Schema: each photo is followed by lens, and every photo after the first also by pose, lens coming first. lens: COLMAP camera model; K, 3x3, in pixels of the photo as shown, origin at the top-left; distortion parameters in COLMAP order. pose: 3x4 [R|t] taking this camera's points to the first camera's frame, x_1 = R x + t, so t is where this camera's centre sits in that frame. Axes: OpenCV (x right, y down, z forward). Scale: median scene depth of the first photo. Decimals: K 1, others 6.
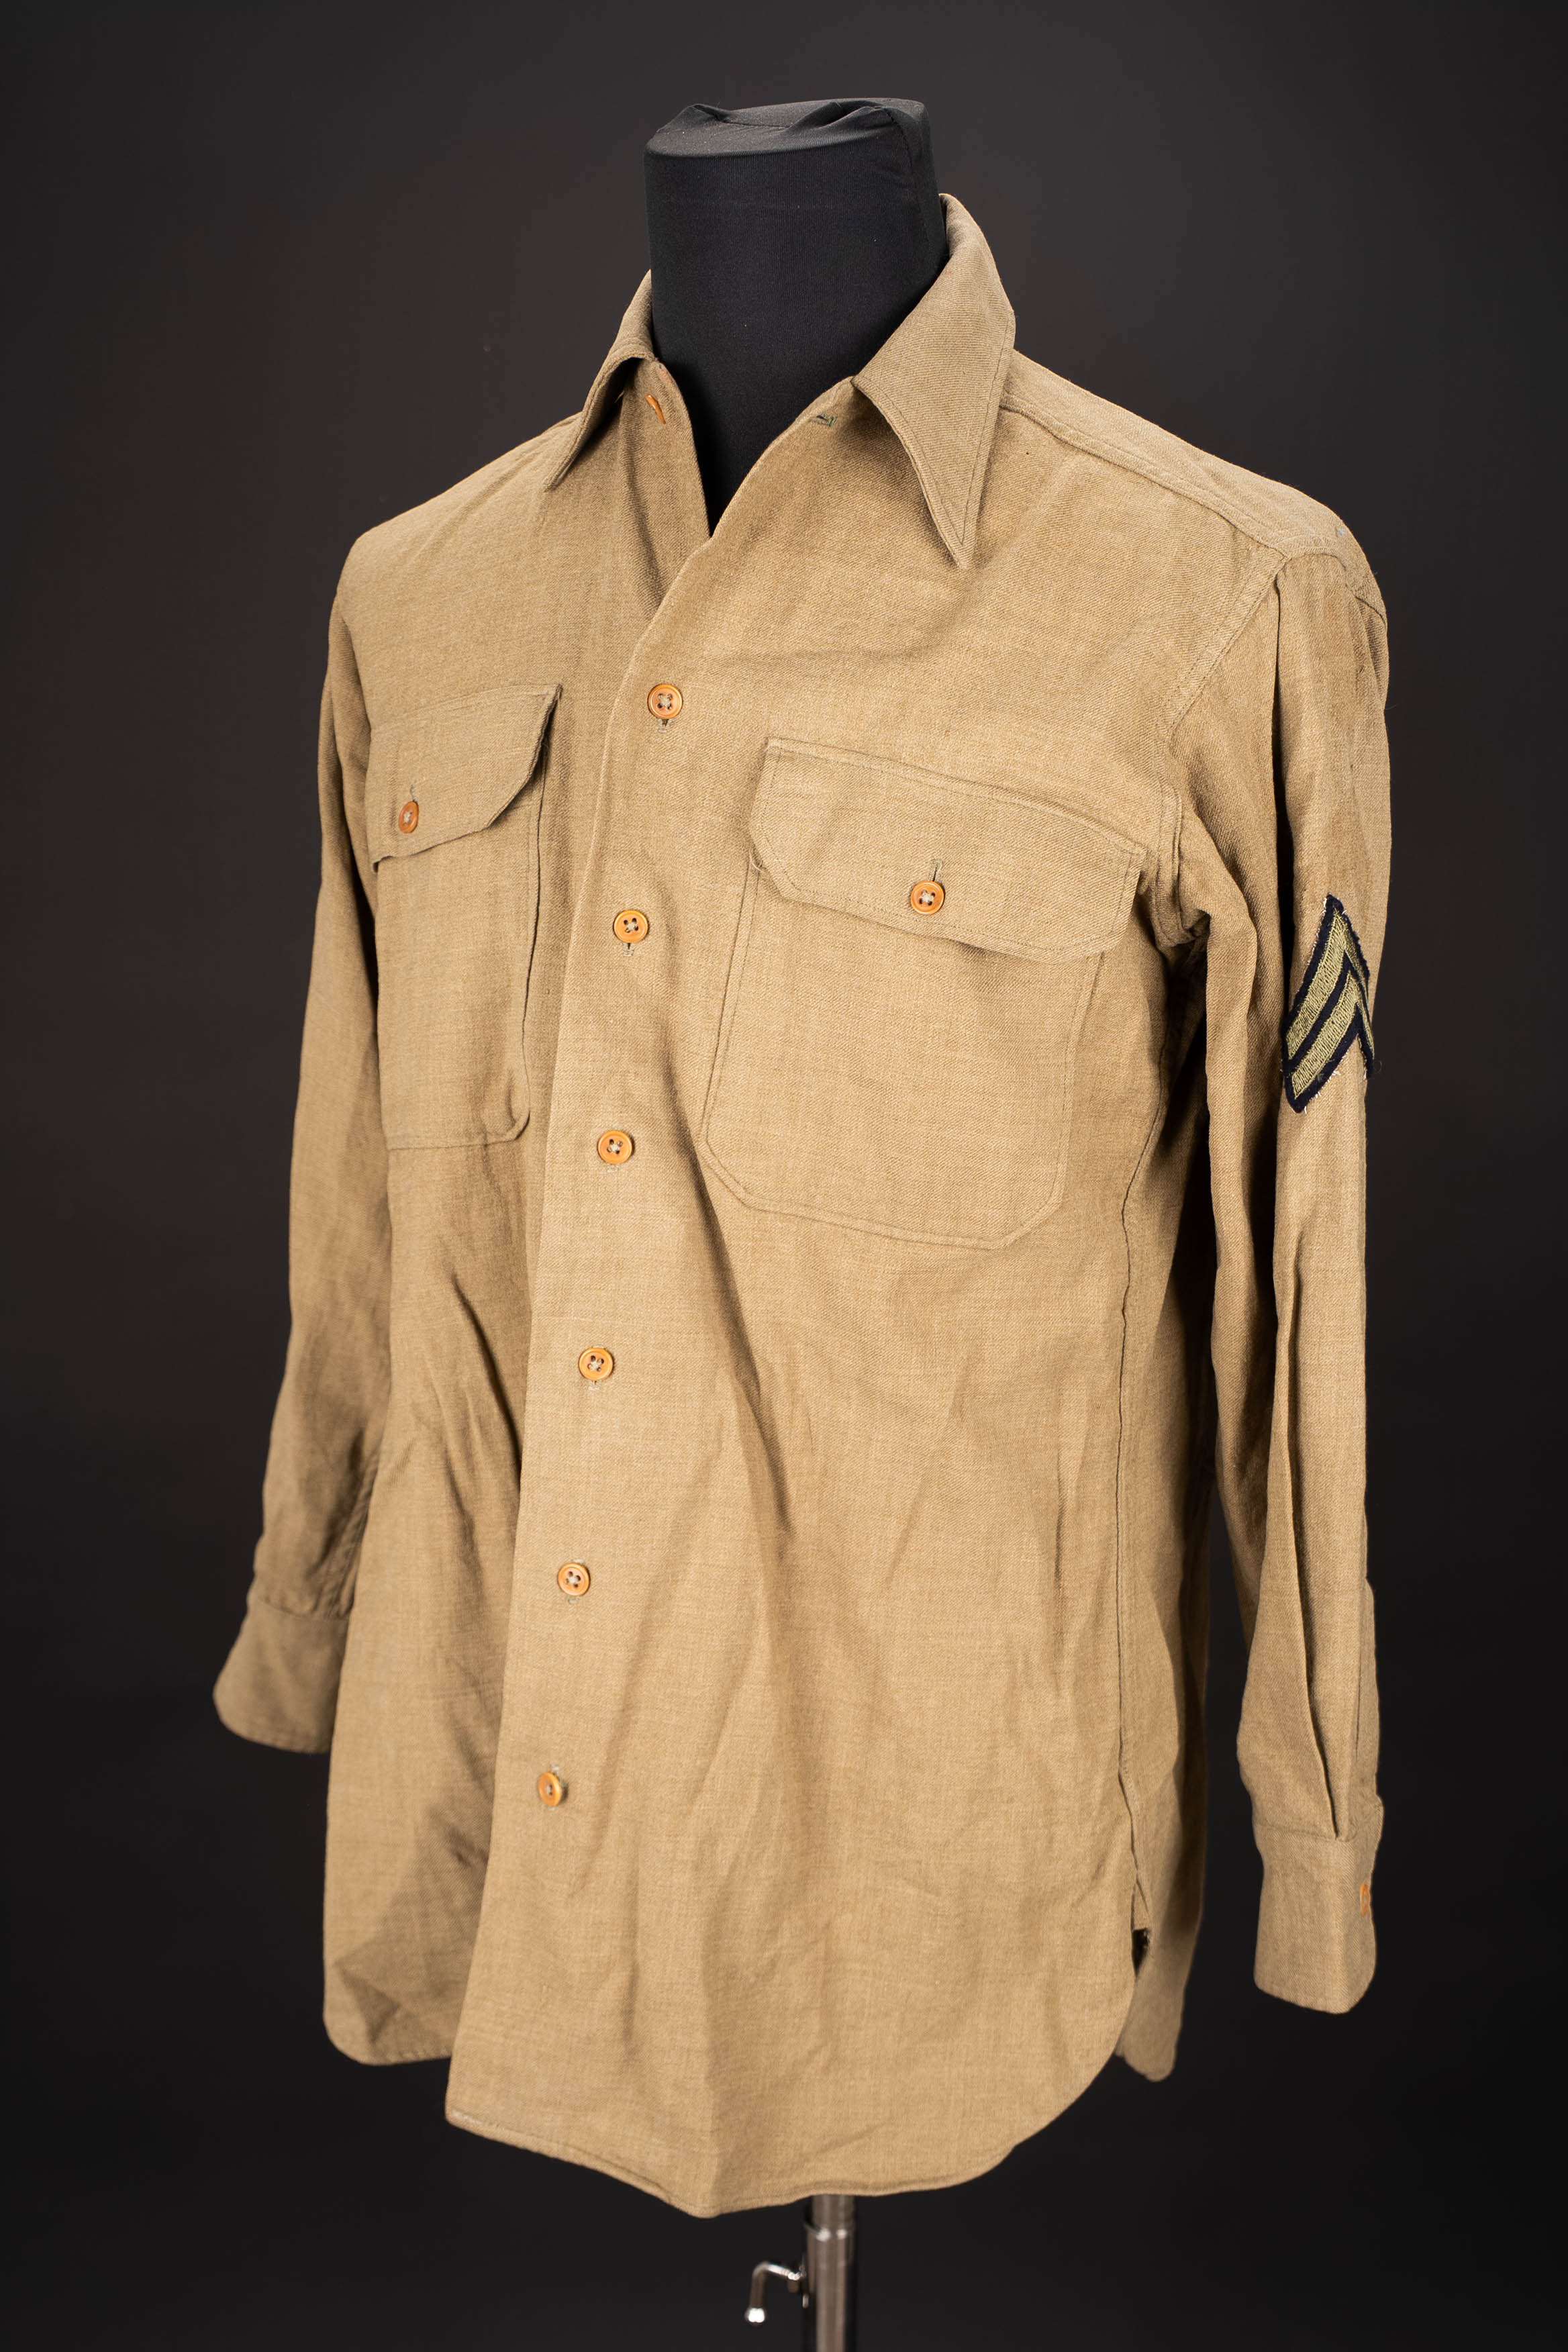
lens RADIAL K [[2769.6, 0, 795.4], [0, 2769.6, 1184.9], [0, 0, 1]] dist [0.032087, 0.000000]
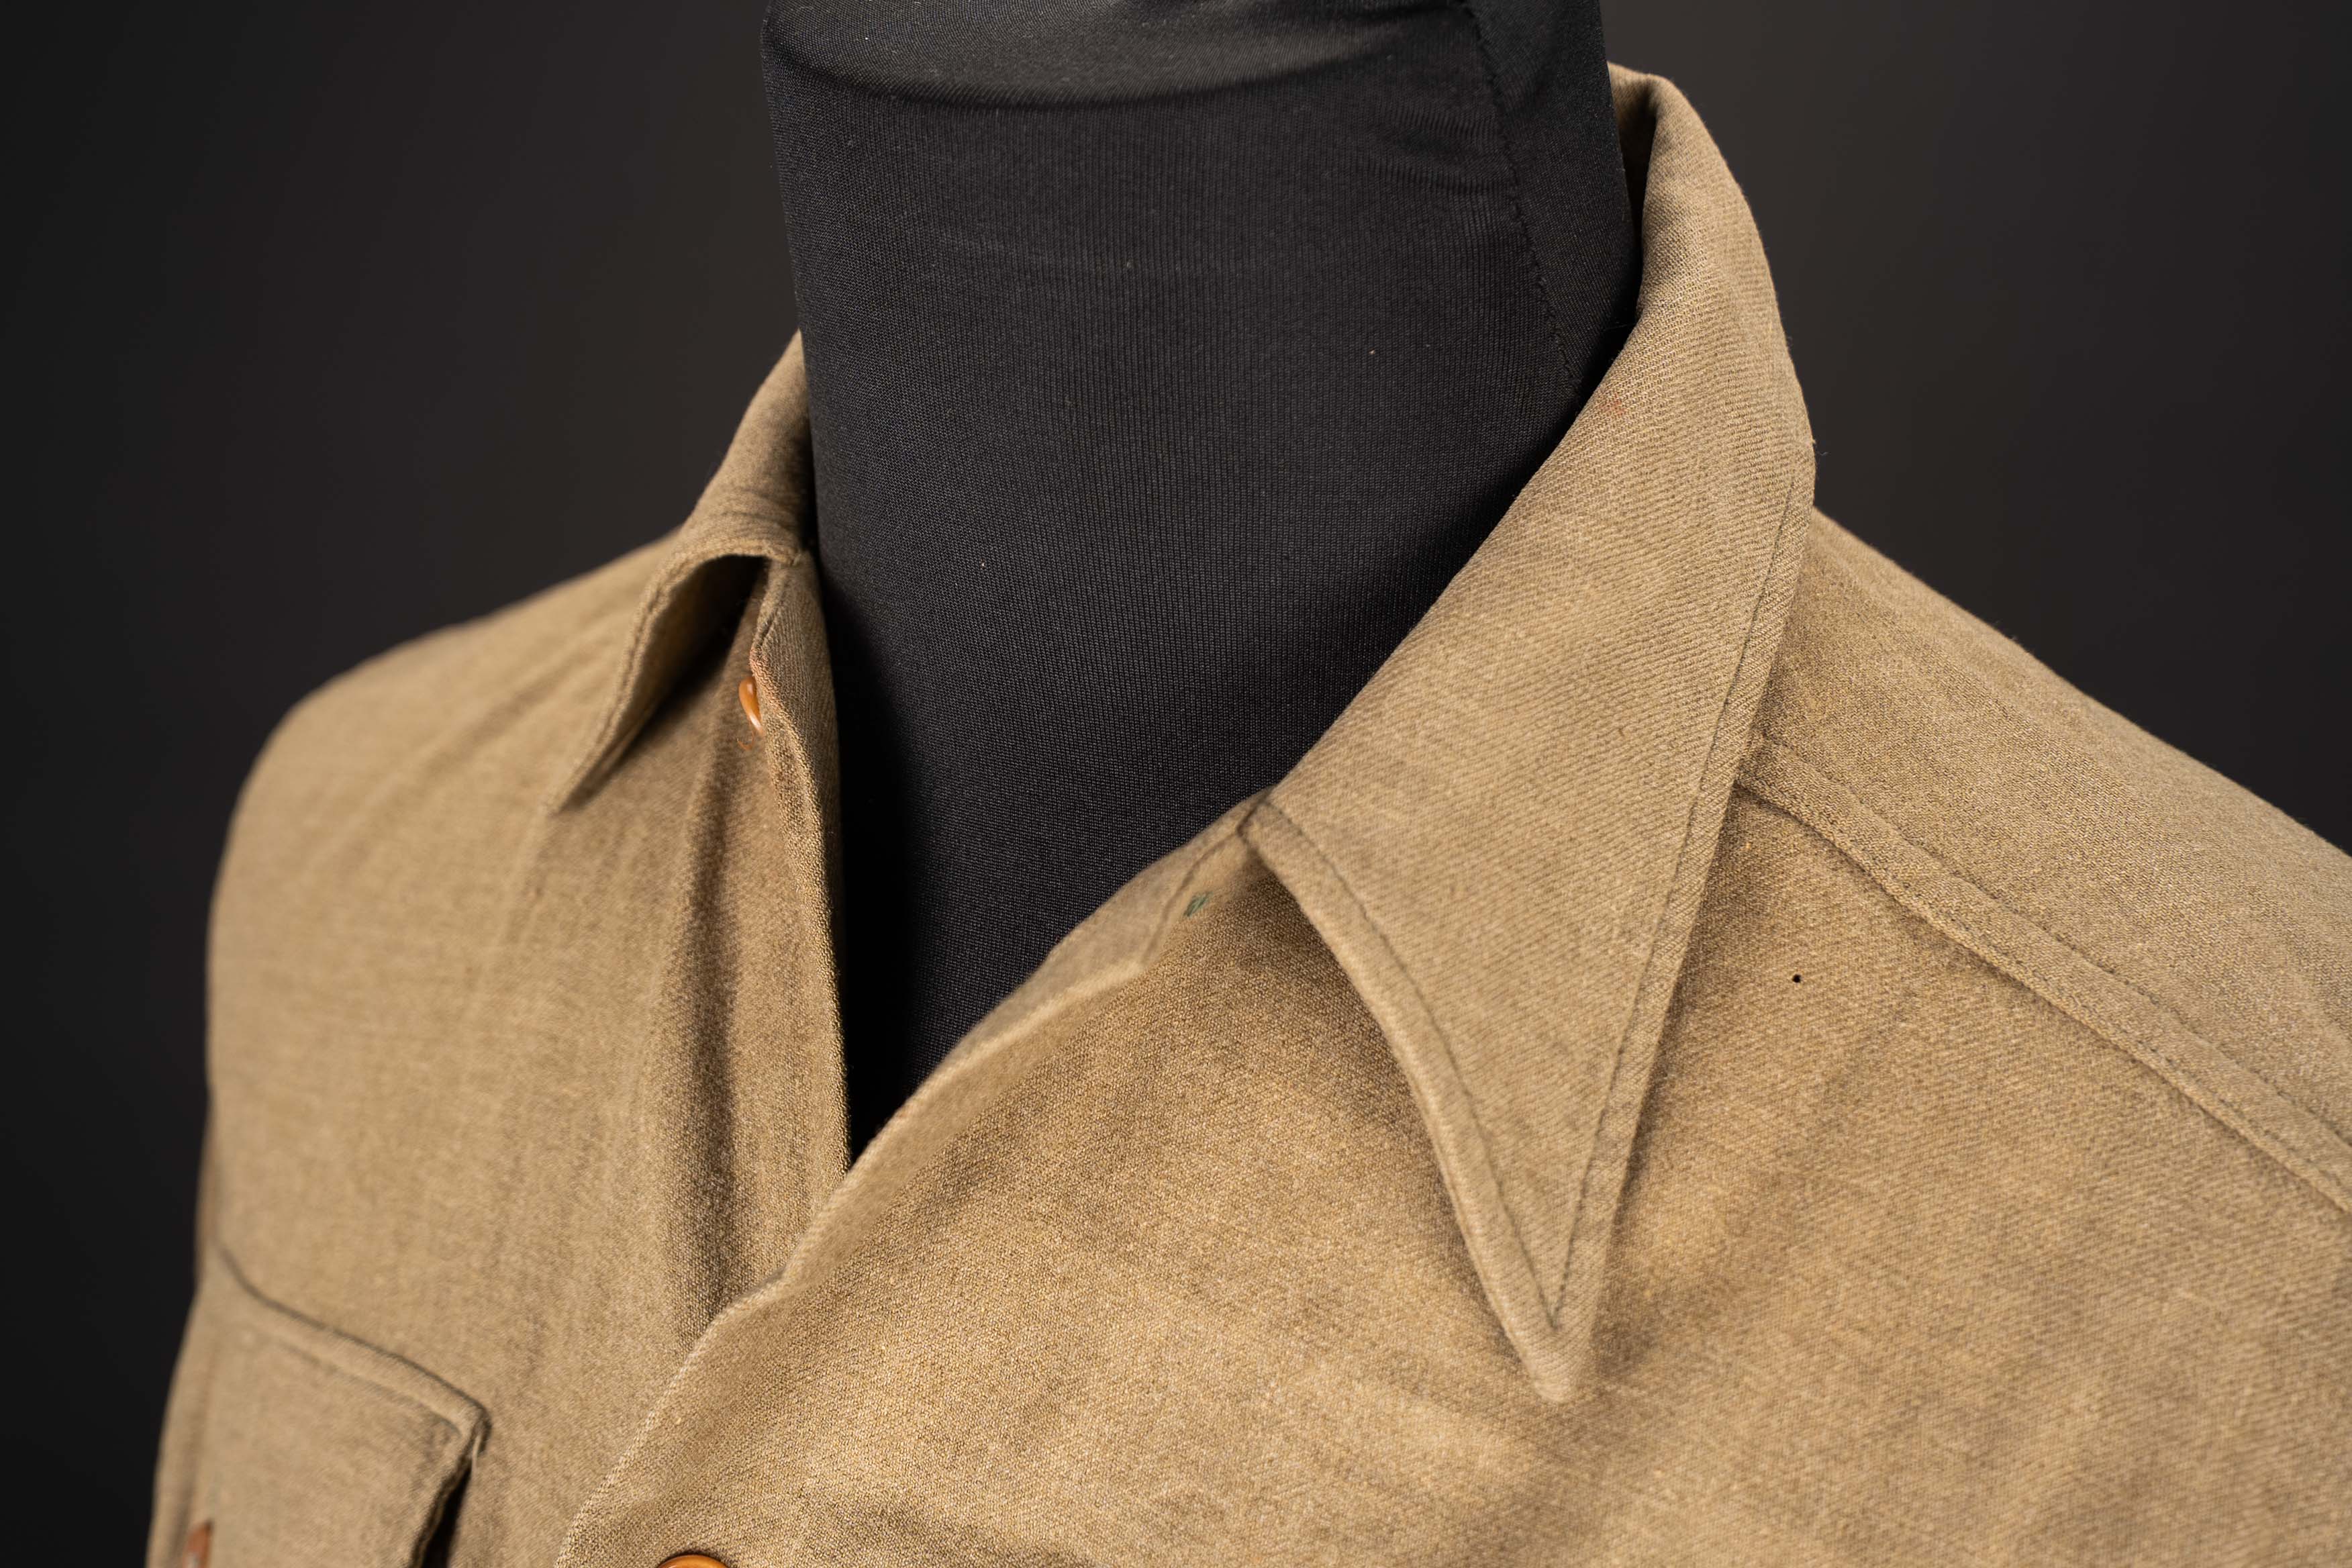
lens RADIAL K [[2769.6, 0, 1181.3], [0, 2769.6, 776.6], [0, 0, 1]] dist [0.032087, 0.000000]
pose [[0.982642, 0.088915, -0.162814, 0.061555], [-0.070339, 0.990695, 0.116513, -0.314942], [0.171659, -0.103039, 0.979753, 0.650287]]
